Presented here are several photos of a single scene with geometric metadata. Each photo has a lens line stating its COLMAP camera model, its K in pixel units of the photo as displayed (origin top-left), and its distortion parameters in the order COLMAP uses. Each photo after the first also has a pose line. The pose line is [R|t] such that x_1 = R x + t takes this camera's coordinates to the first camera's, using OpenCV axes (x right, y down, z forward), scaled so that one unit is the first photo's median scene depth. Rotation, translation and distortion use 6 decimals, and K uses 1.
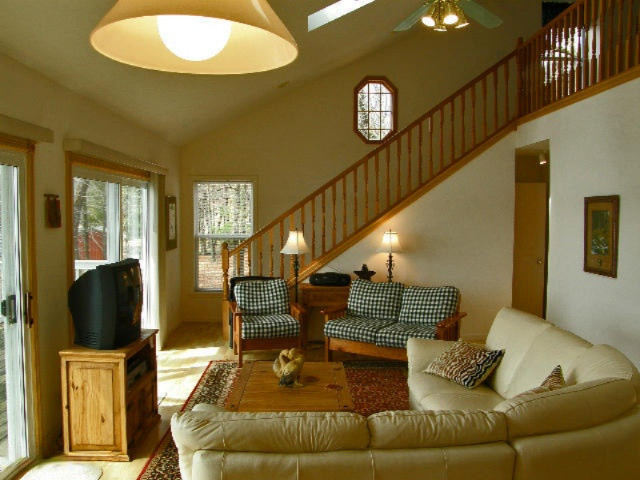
lens RADIAL K [[572.1, 0, 312.4], [0, 572.1, 241.5], [0, 0, 1]] dist [-0.128841, 0.167165]
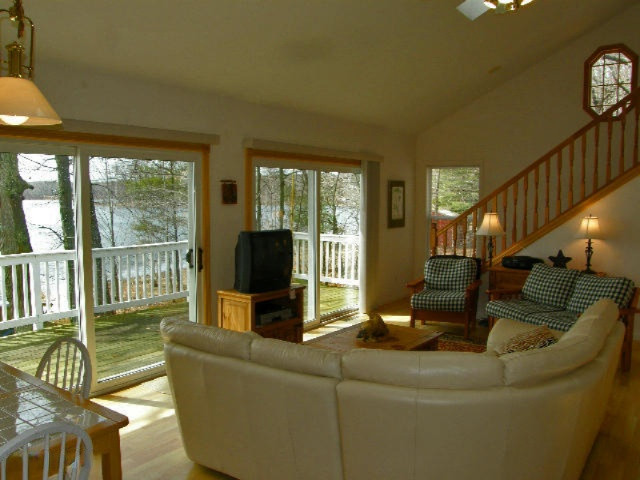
lens RADIAL K [[576.3, 0, 308.8], [0, 576.3, 238.9], [0, 0, 1]] dist [-0.054363, 0.005404]
pose [[0.794935, 0.046742, -0.604891, 0.333356], [-0.033603, 0.998889, 0.033029, 0.004275], [0.605763, -0.005930, 0.795623, -0.014365]]
